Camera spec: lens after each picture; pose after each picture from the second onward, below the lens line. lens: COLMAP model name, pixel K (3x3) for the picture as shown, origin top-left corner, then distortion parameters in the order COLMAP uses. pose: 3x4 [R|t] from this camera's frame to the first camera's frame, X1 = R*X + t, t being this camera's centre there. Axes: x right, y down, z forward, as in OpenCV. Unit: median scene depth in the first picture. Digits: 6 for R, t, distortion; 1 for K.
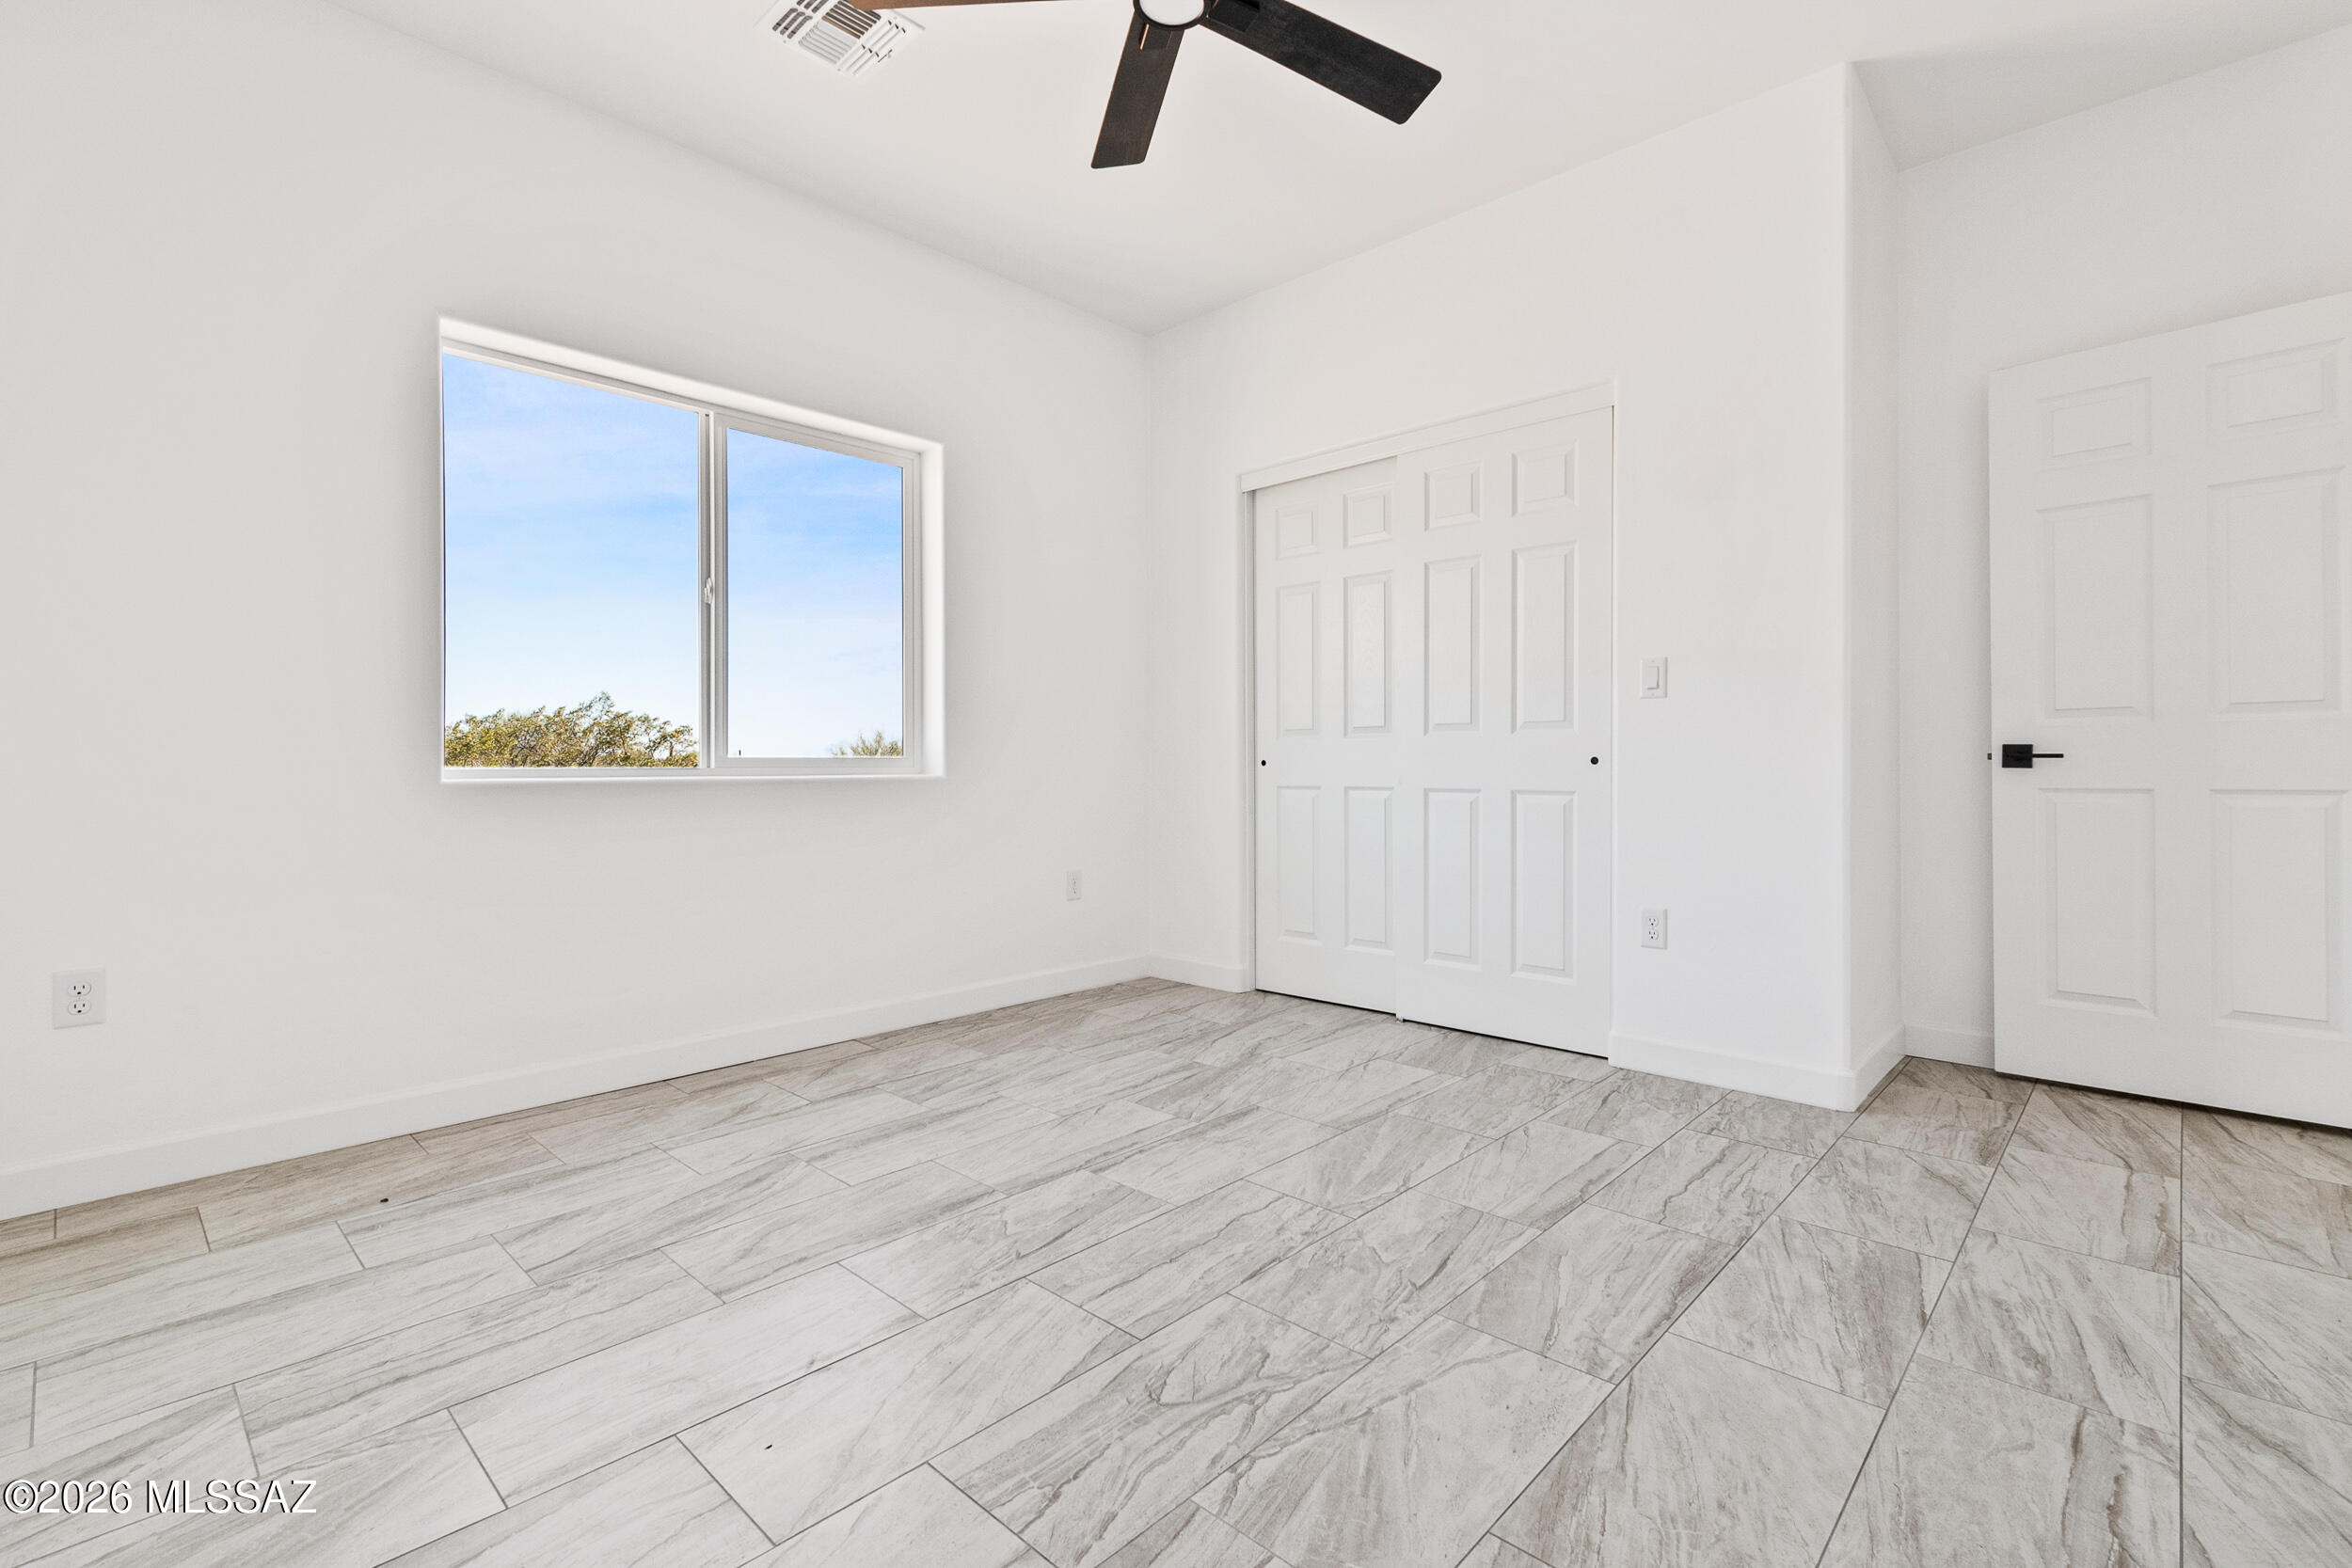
lens RADIAL K [[1053.9, 0, 1195.9], [0, 1053.9, 764.8], [0, 0, 1]] dist [0.003445, 0.000177]
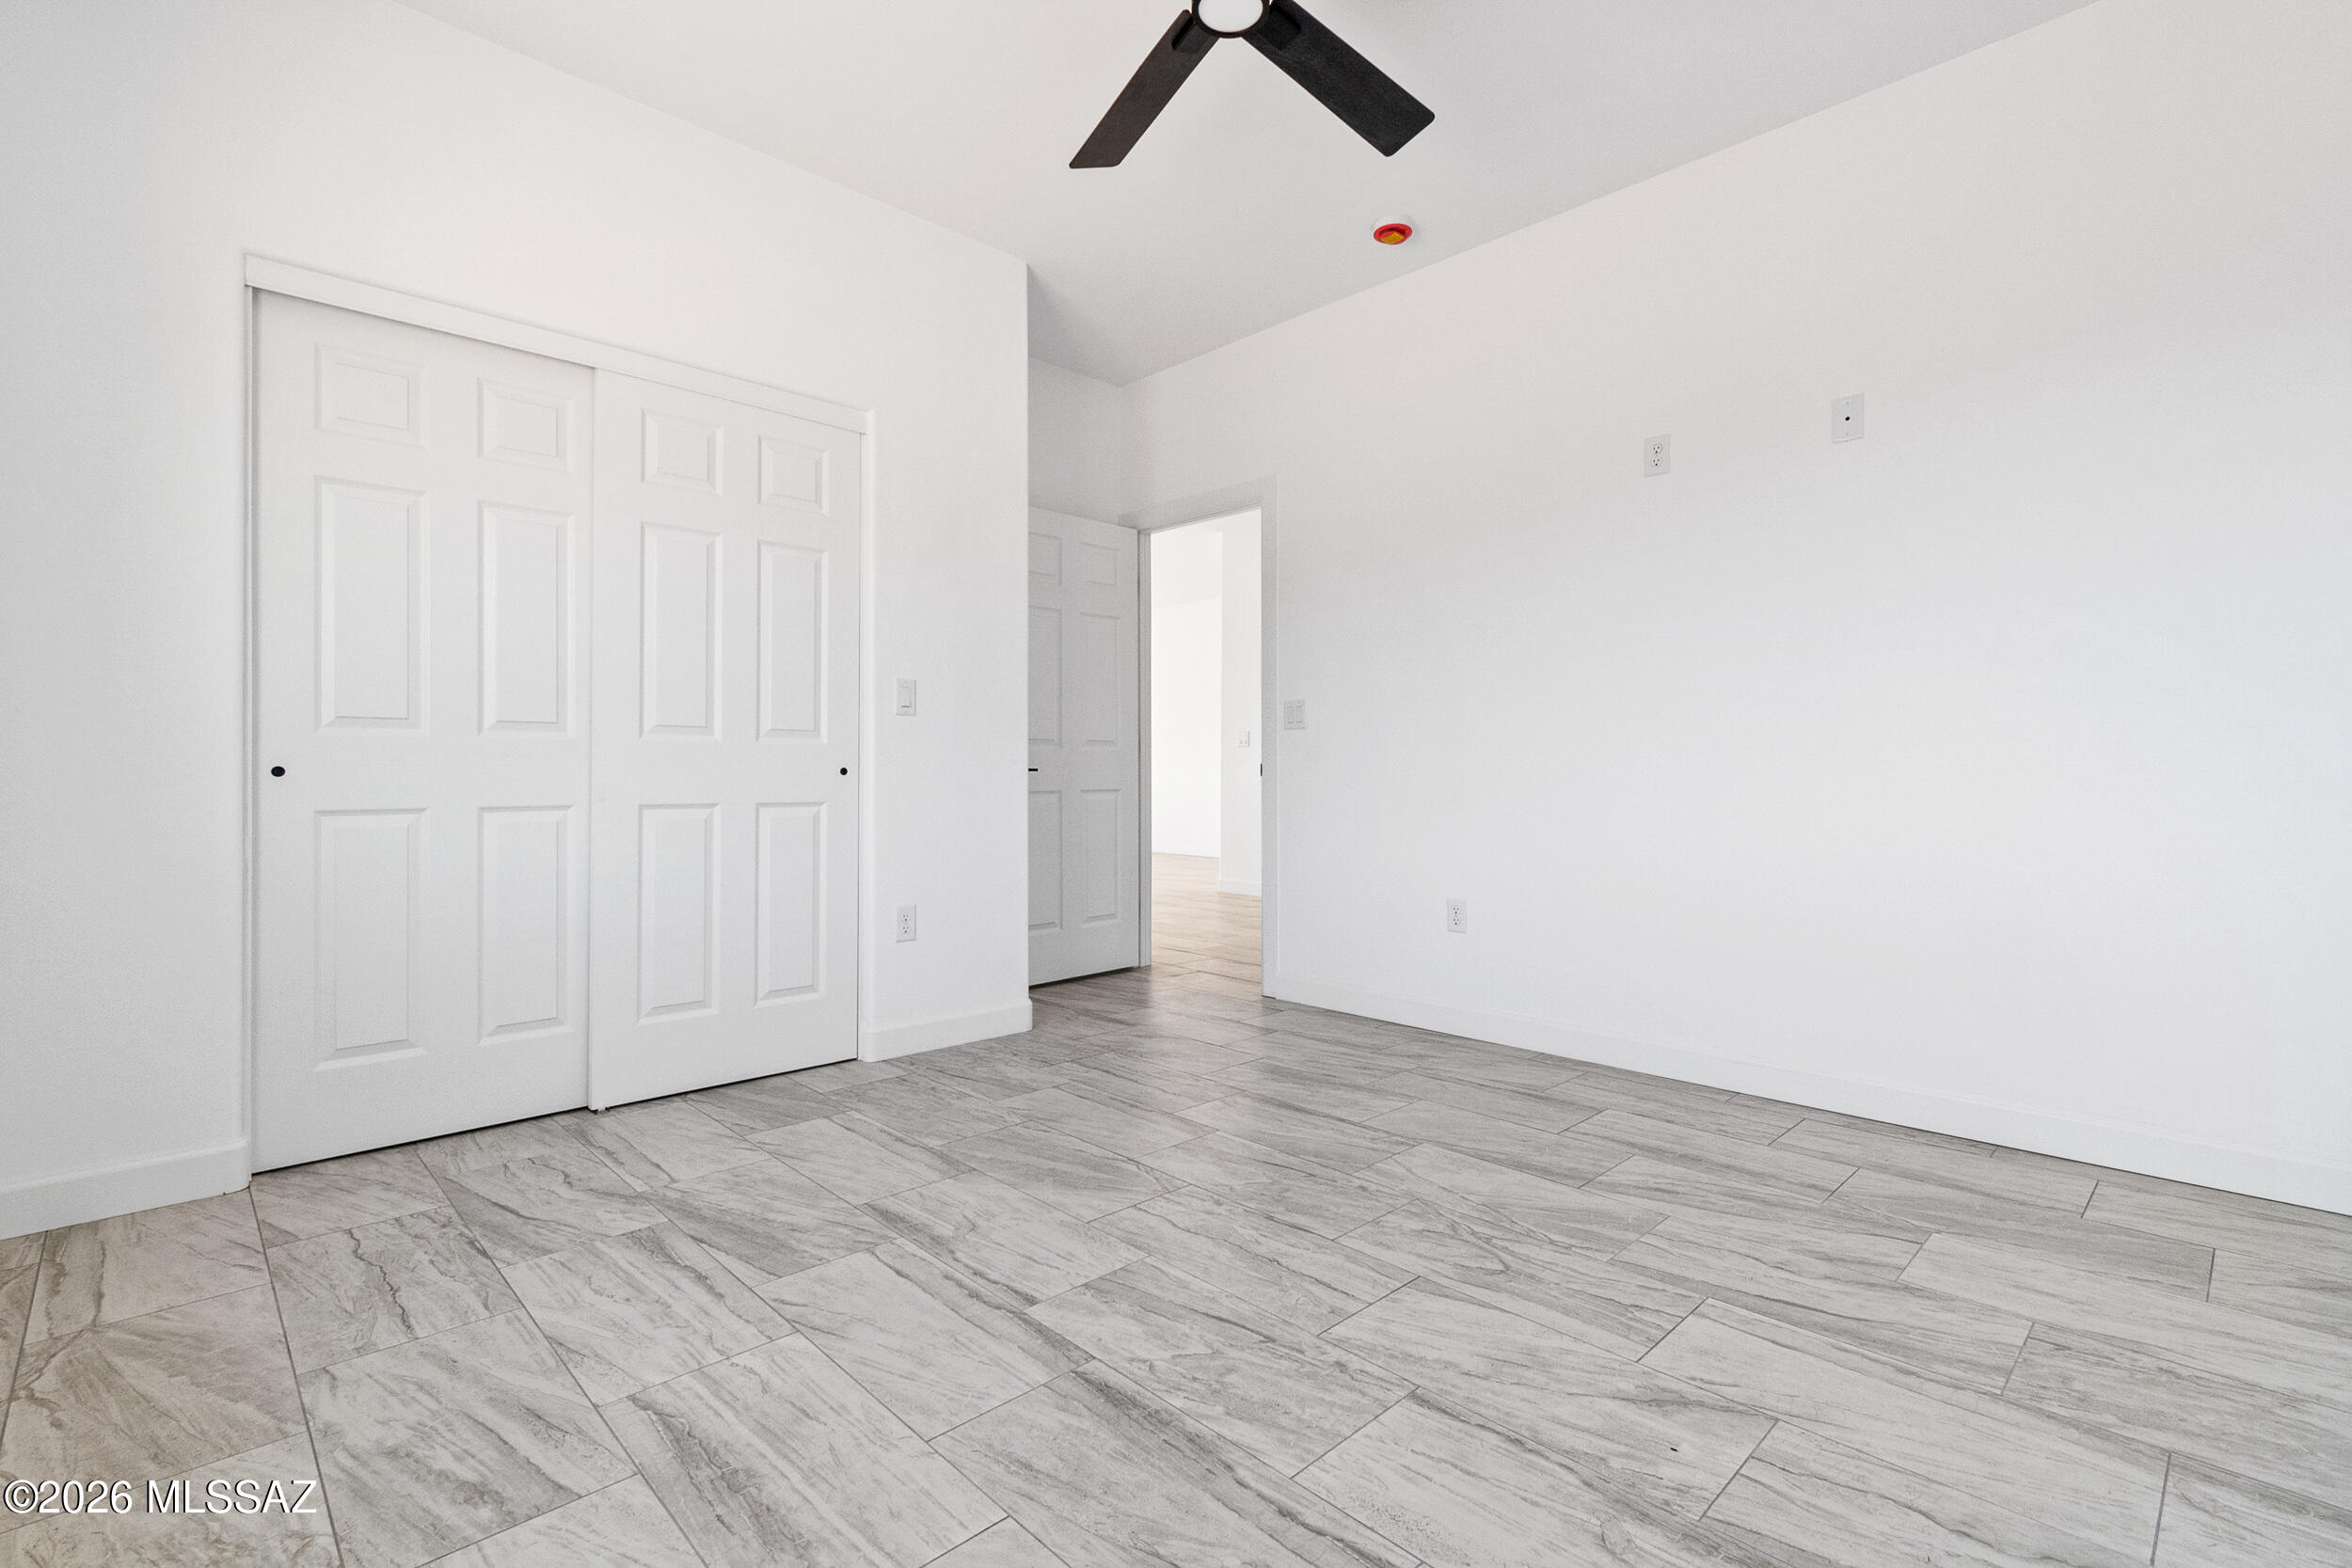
lens RADIAL K [[1063.8, 0, 1184.1], [0, 1063.8, 771.8], [0, 0, 1]] dist [0.004035, -0.000503]
pose [[0.051133, 0.004594, 0.998681, -0.772257], [0.000120, 0.999989, -0.004606, 0.001335], [-0.998692, 0.000355, 0.051132, 0.754922]]
